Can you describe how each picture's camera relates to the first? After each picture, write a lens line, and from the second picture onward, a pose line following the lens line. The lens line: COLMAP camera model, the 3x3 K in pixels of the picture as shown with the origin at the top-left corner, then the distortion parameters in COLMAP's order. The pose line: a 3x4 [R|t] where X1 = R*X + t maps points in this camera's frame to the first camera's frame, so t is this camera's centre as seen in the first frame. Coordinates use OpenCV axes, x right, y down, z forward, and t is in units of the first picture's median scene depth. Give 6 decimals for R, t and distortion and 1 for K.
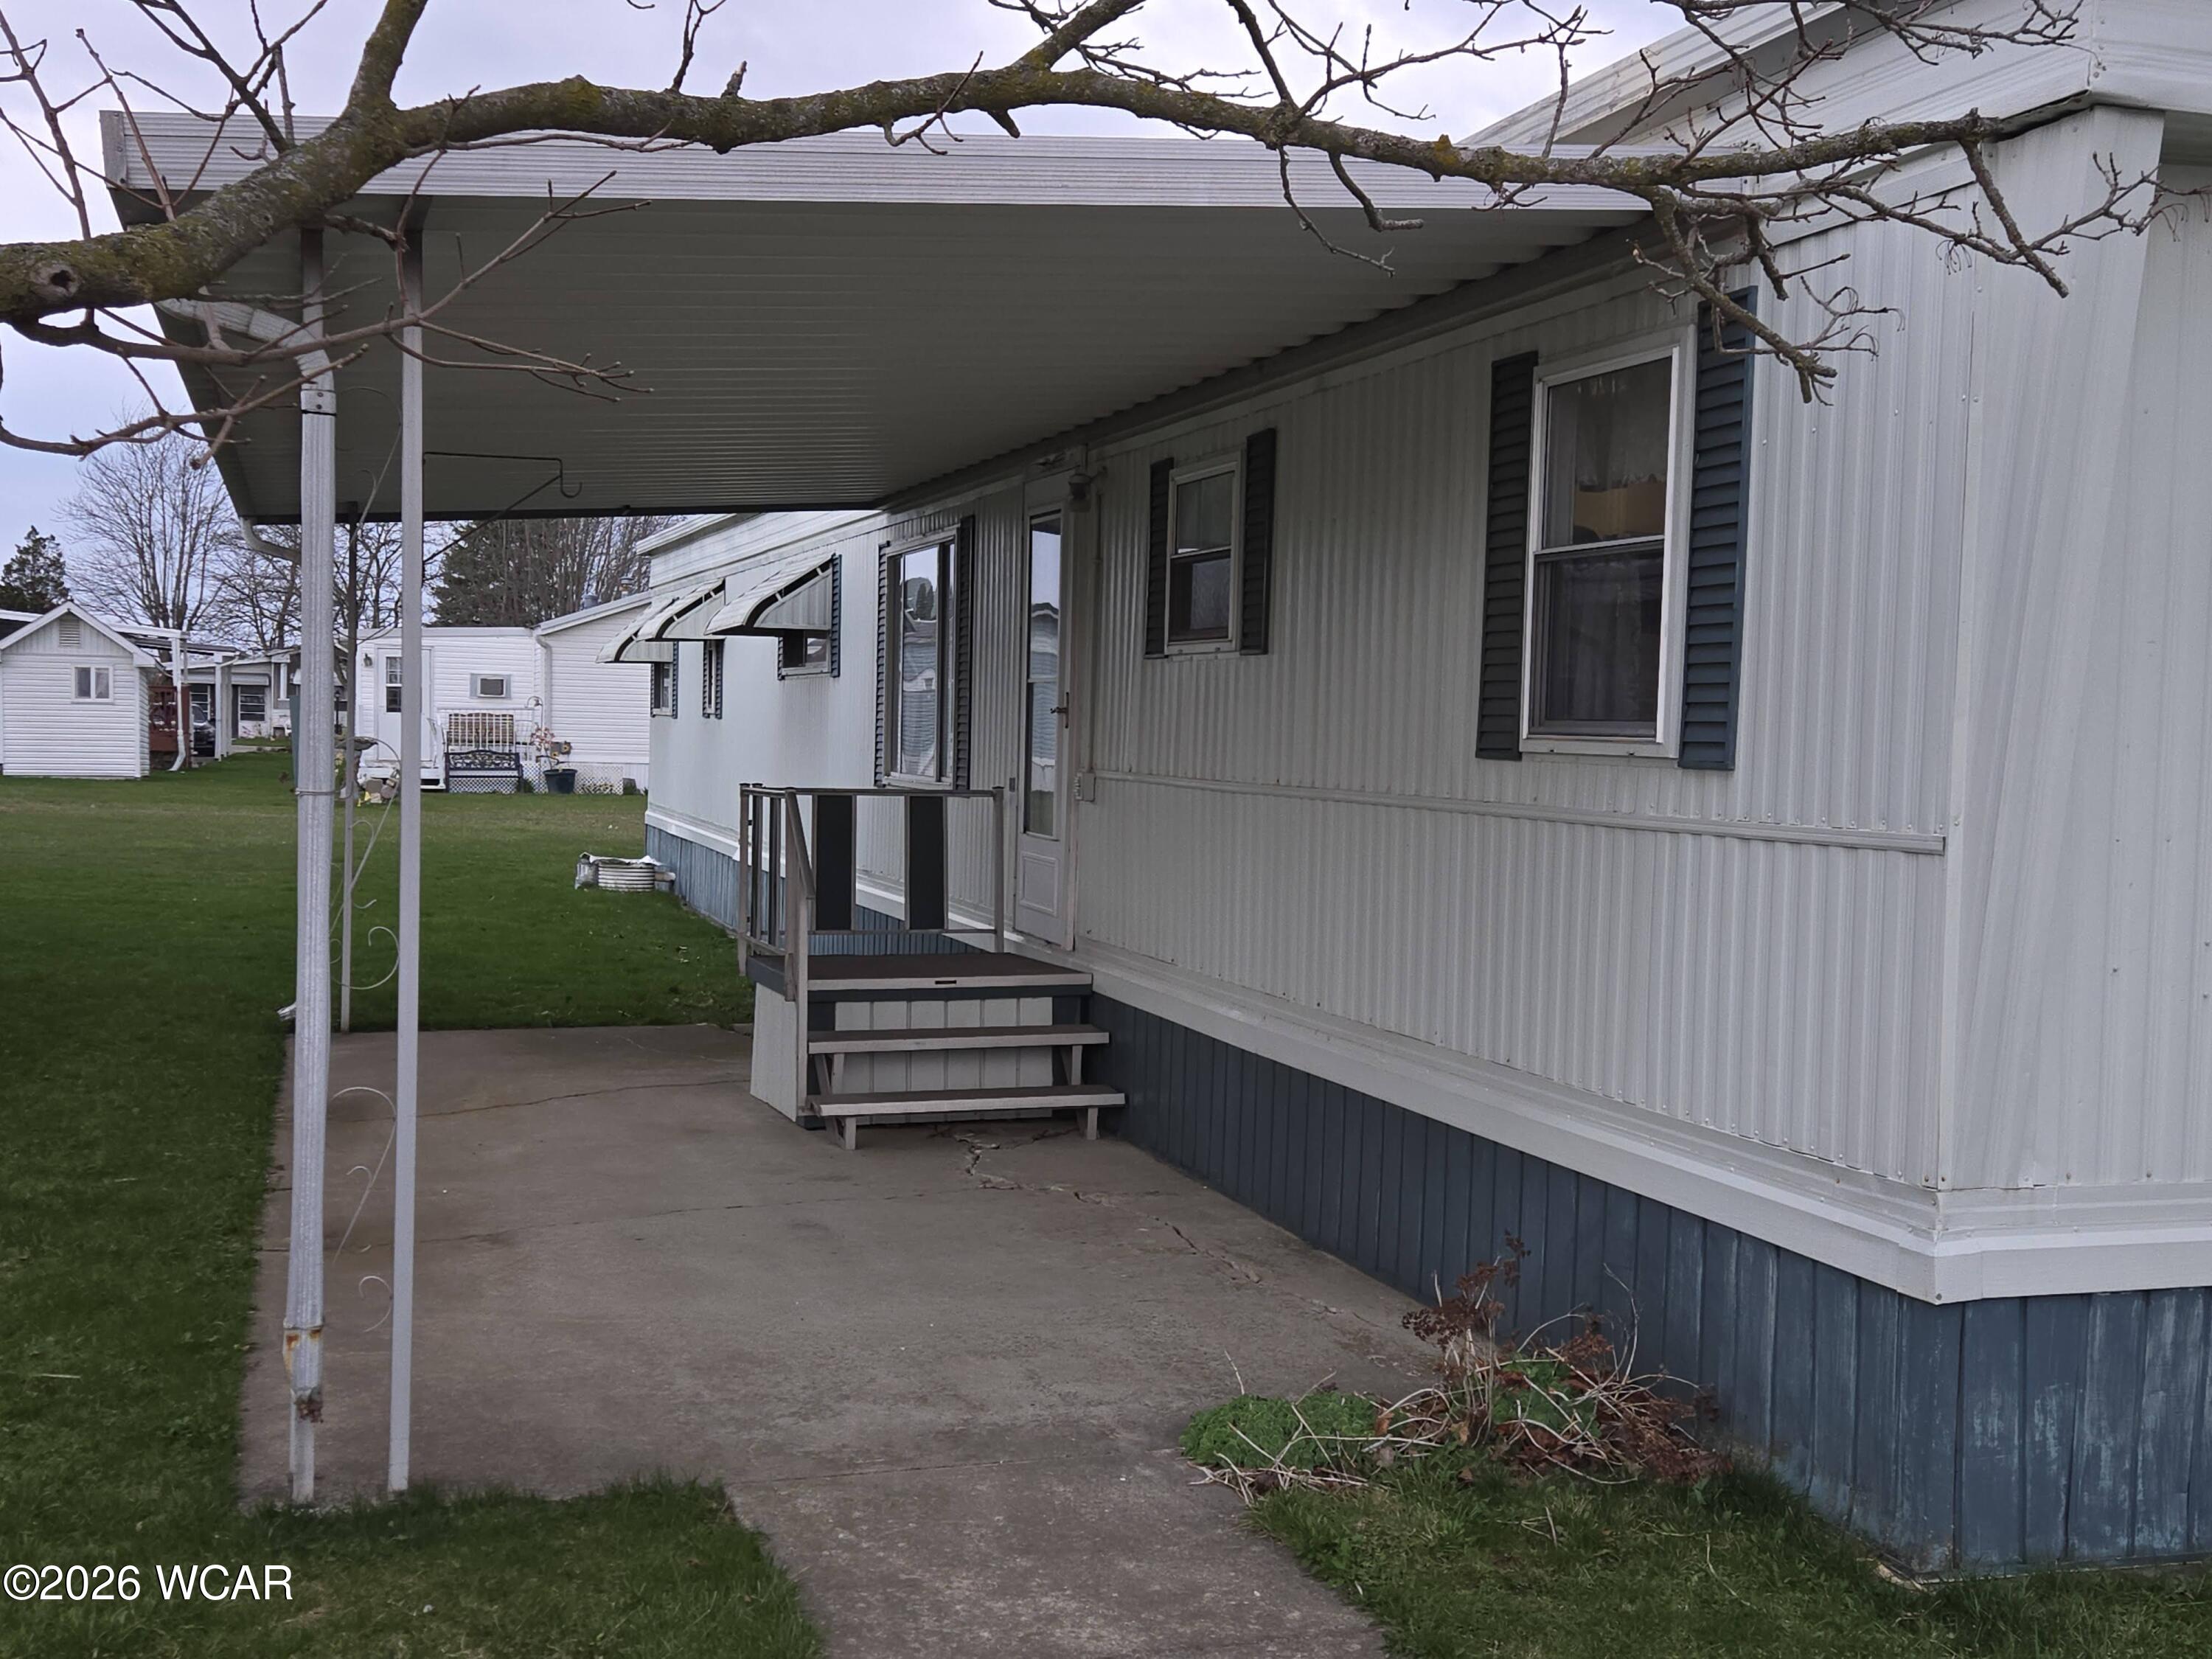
lens RADIAL K [[2488.6, 0, 1109.4], [0, 2488.6, 886.3], [0, 0, 1]] dist [0.074857, 0.031766]
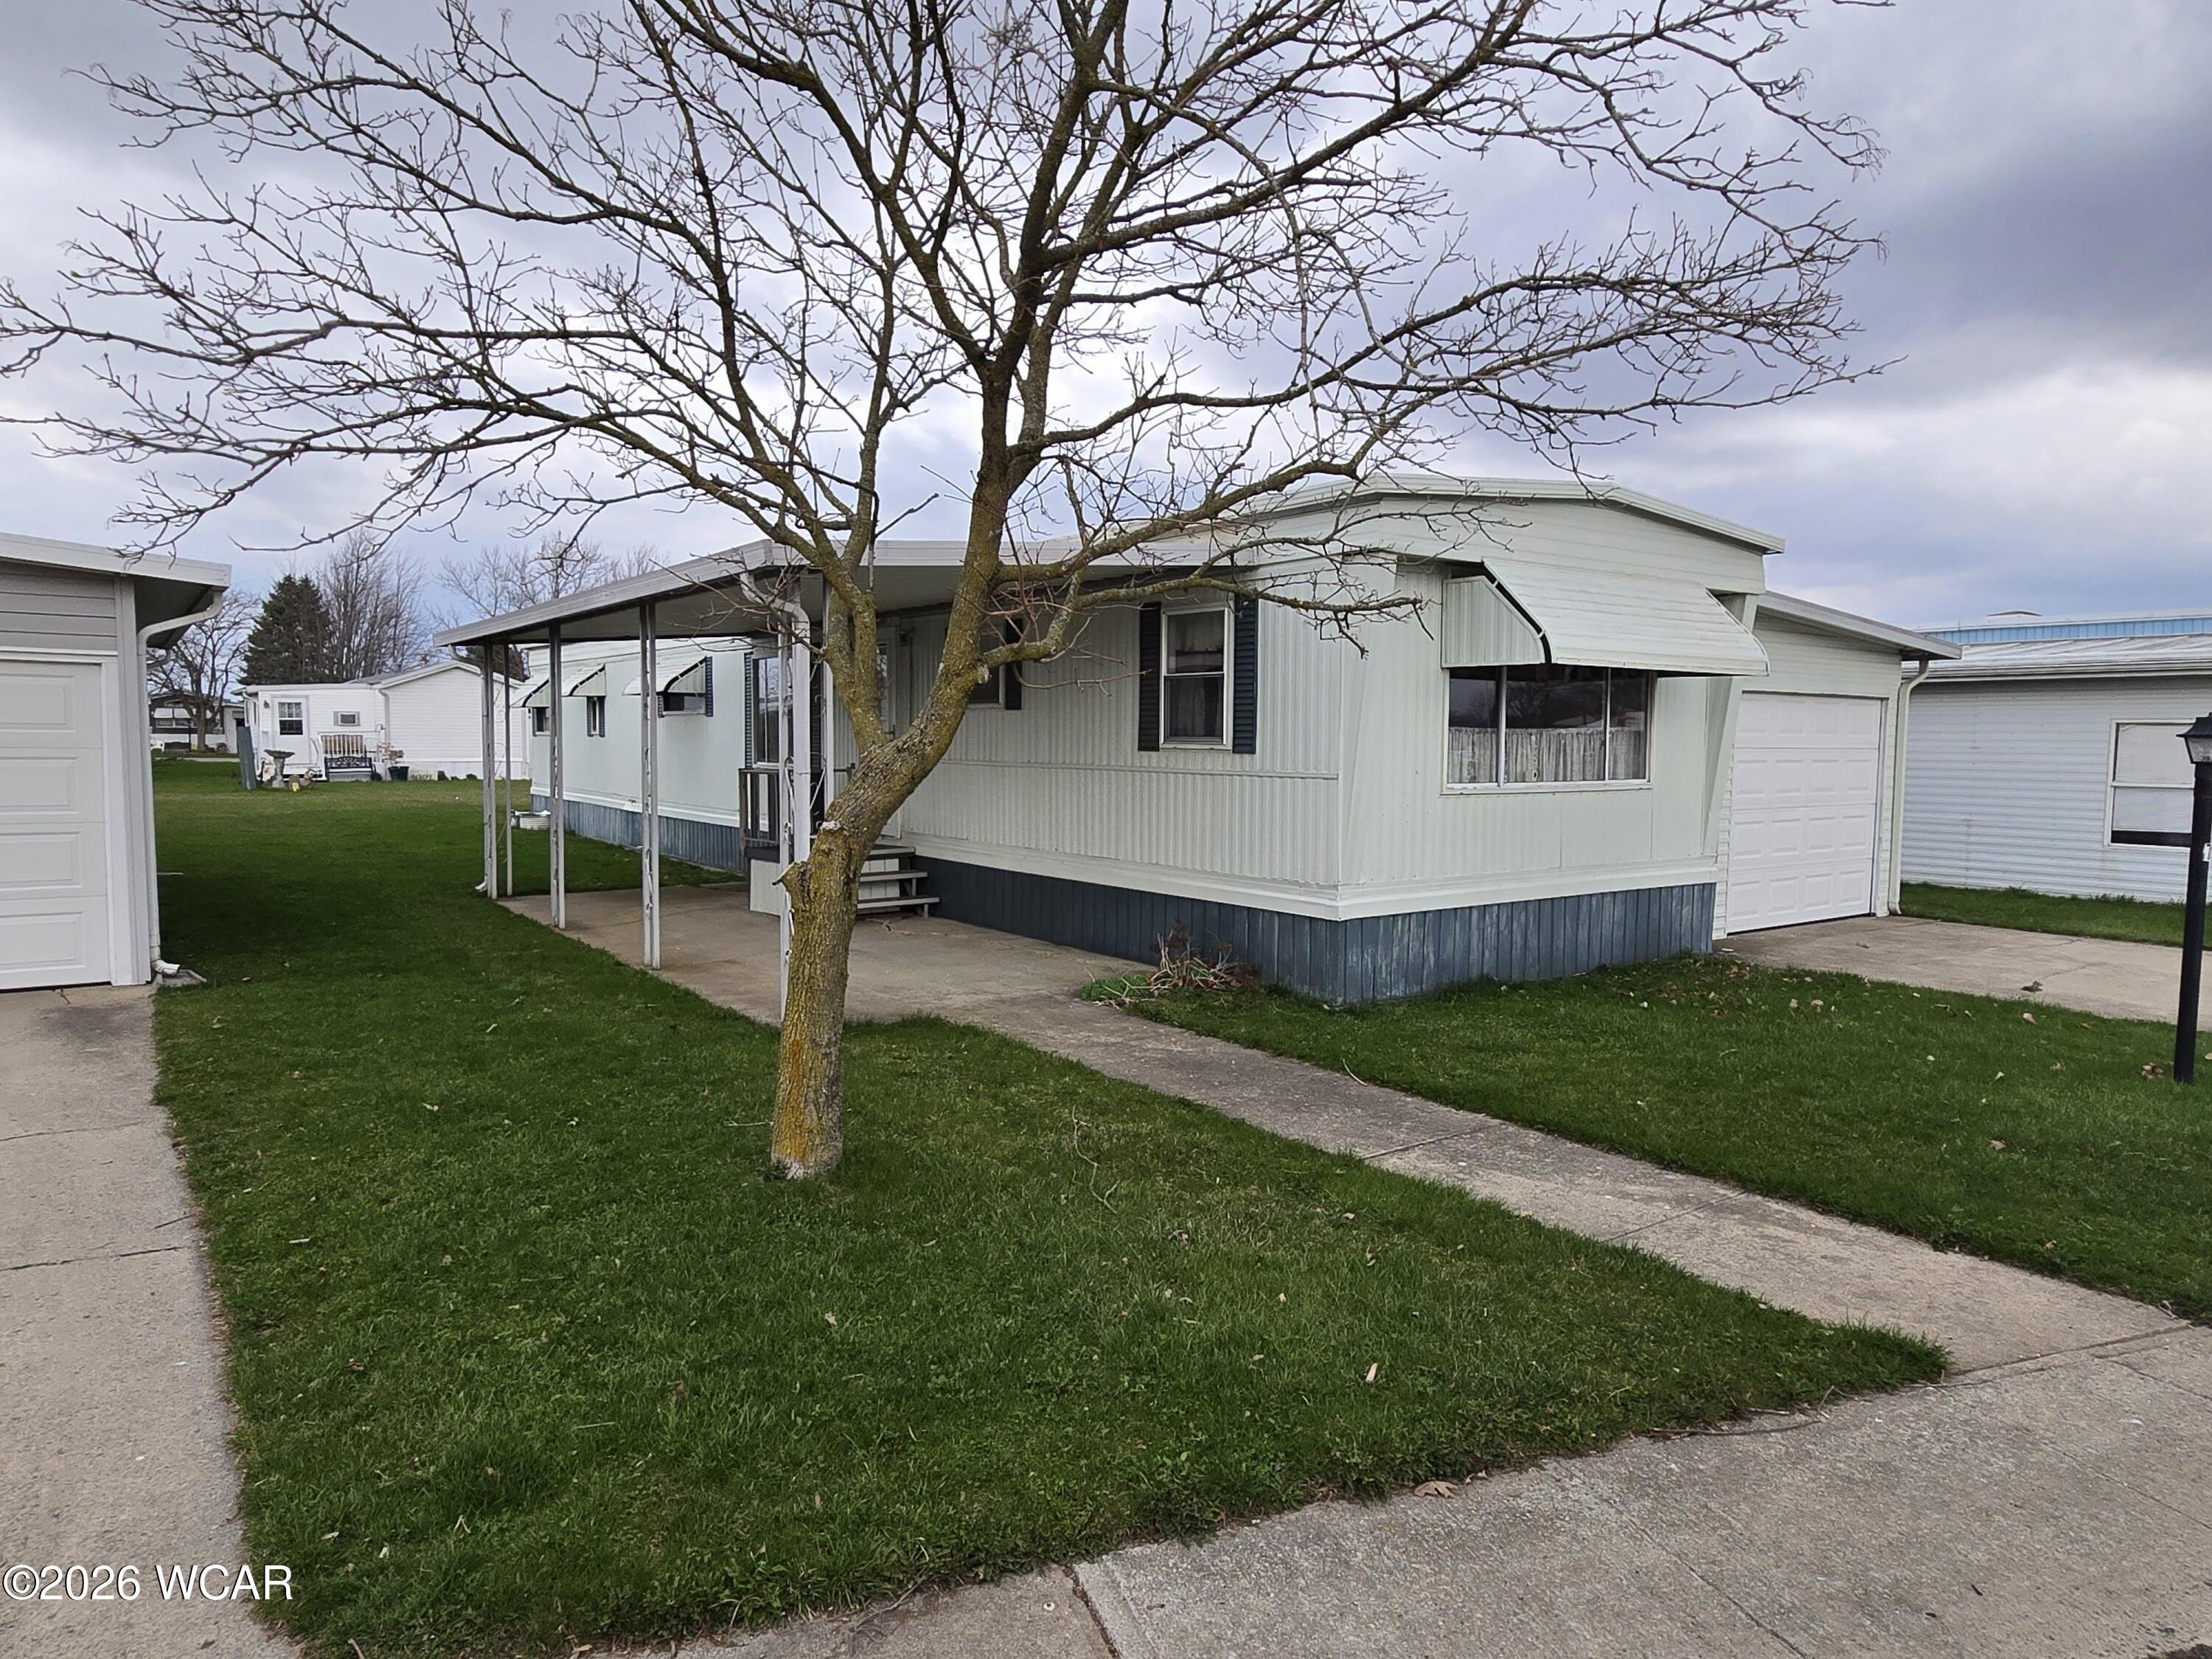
lens RADIAL K [[1390.4, 0, 1119.0], [0, 1390.4, 834.7], [0, 0, 1]] dist [-0.002534, 0.001320]
pose [[0.948230, -0.039024, 0.315176, -0.382039], [0.035697, 0.999229, 0.016324, 0.015041], [-0.315570, -0.004228, 0.948893, -0.454473]]
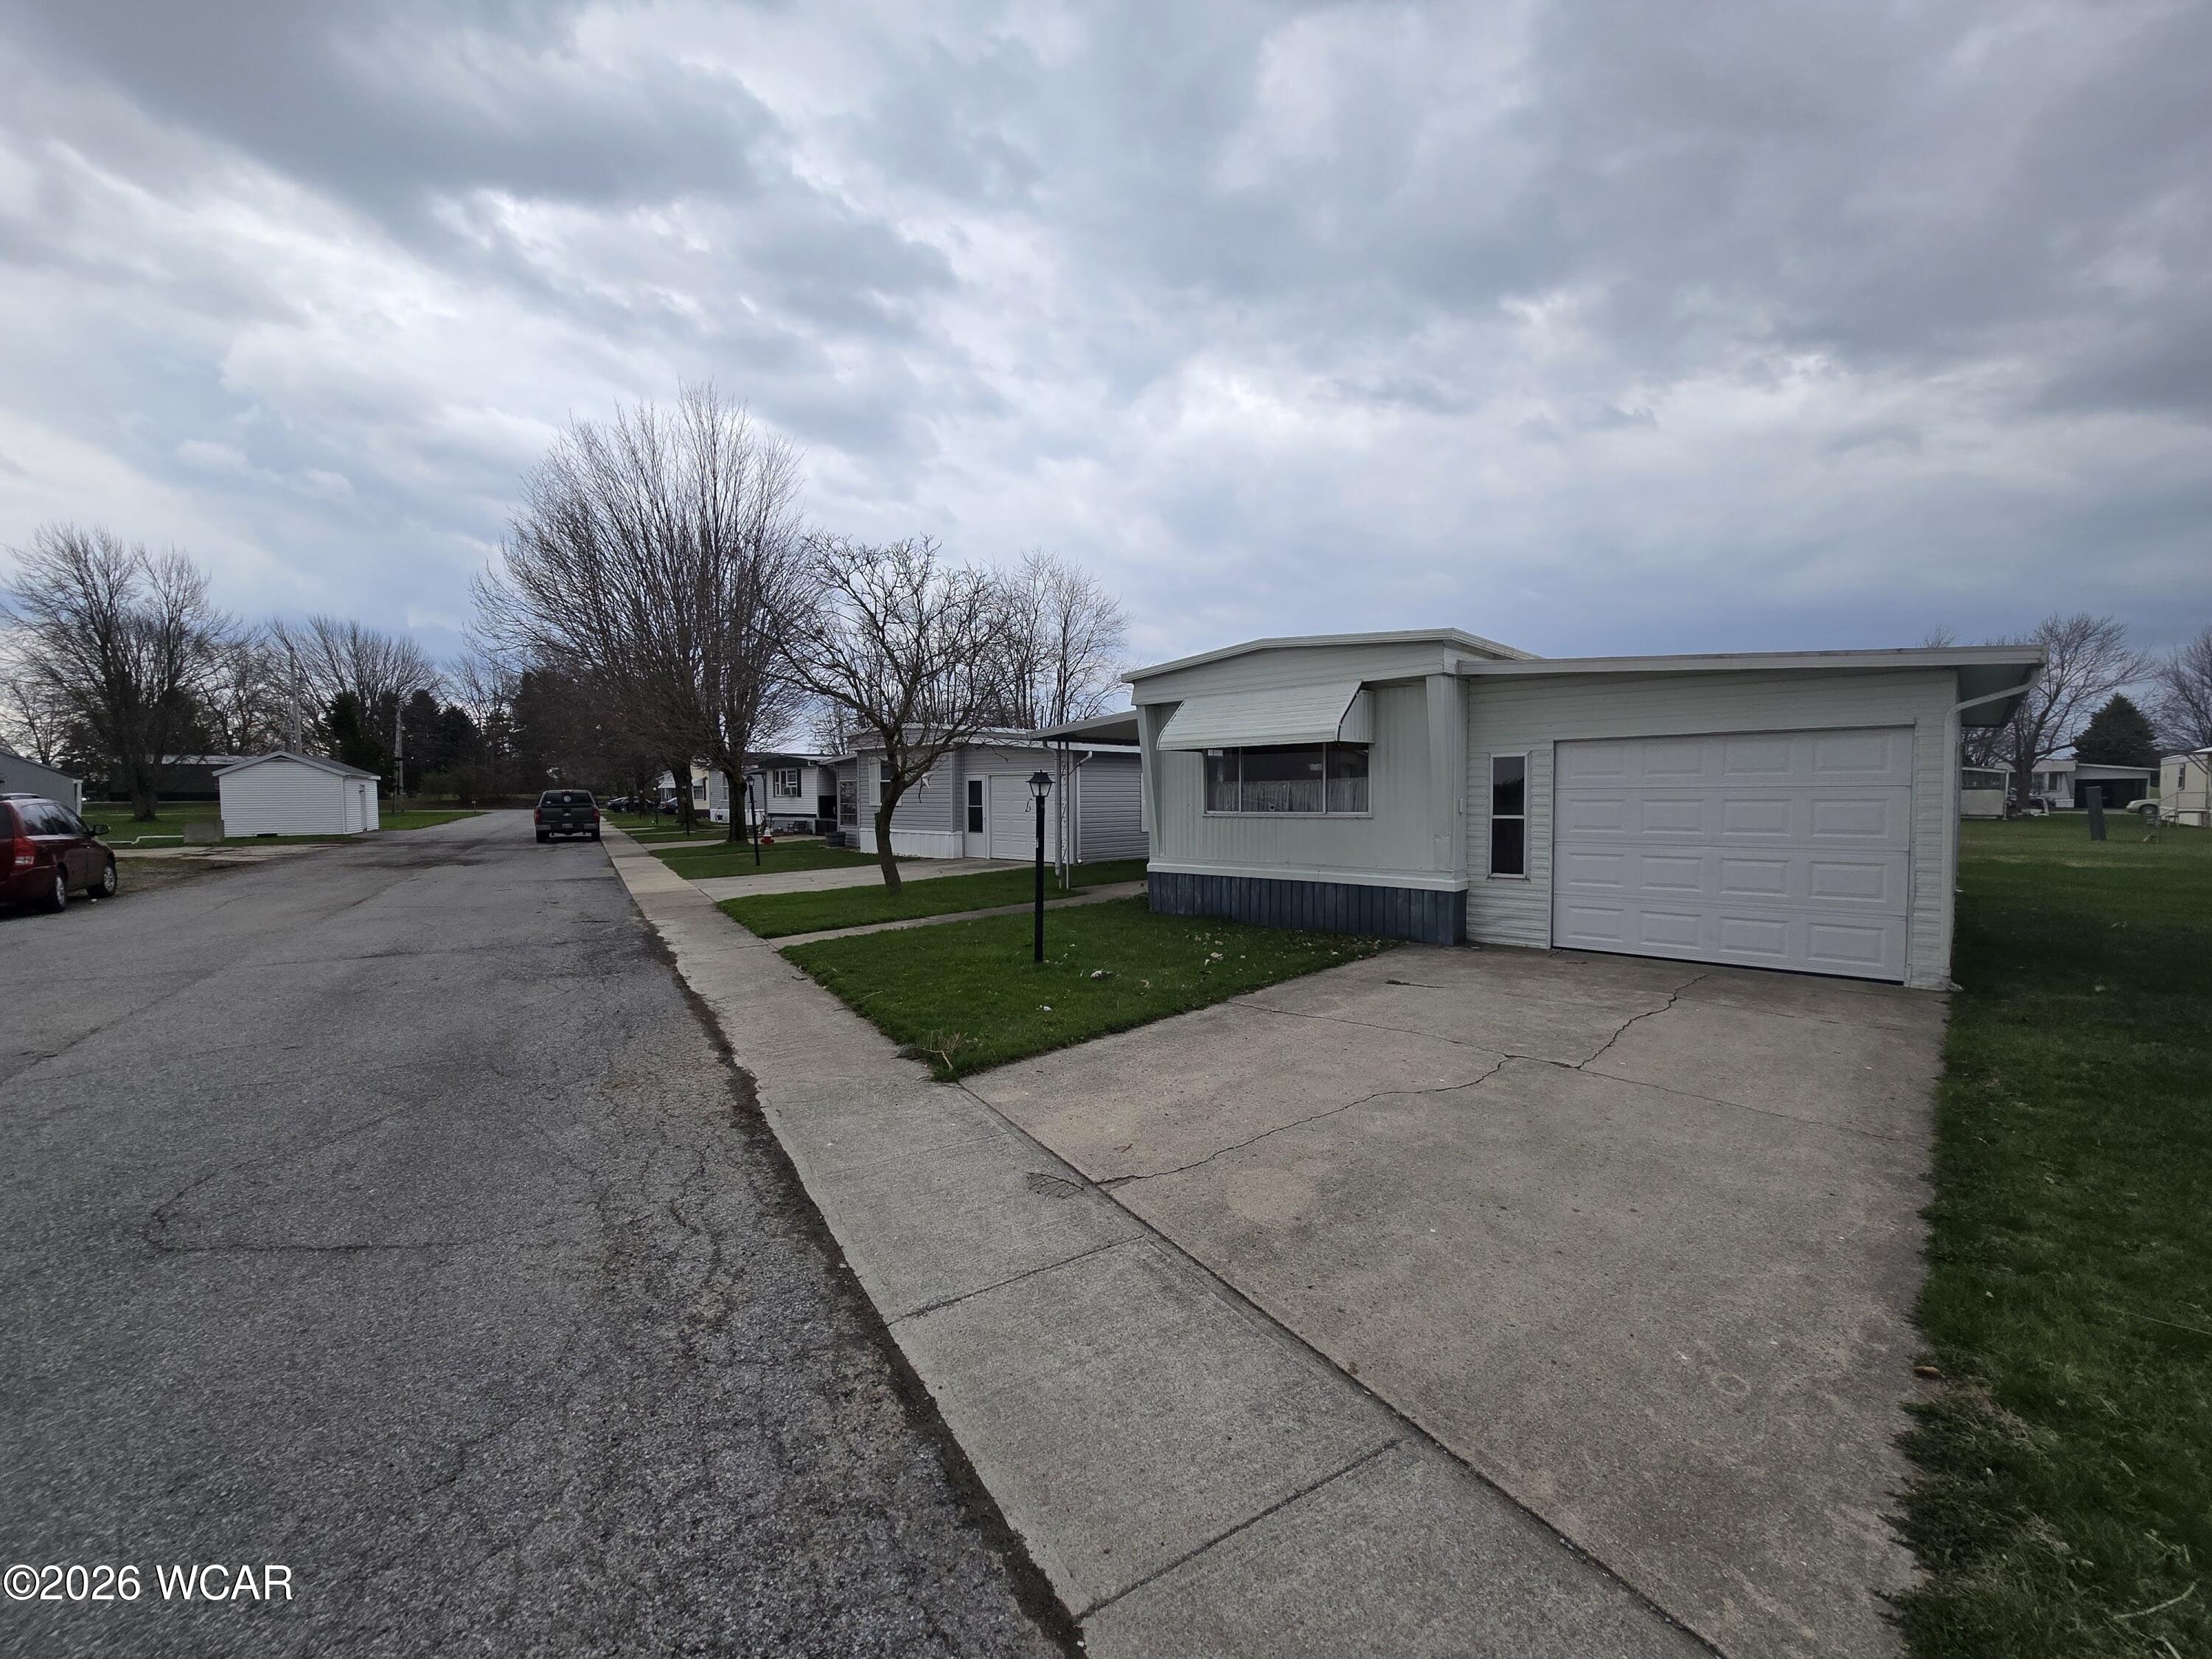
lens RADIAL K [[910.1, 0, 1102.7], [0, 910.1, 821.9], [0, 0, 1]] dist [0.000557, 0.000331]
pose [[0.478161, -0.003564, -0.878265, 1.978258], [-0.035313, 0.999105, -0.023280, 0.070979], [0.877562, 0.042146, 0.477607, -0.259699]]
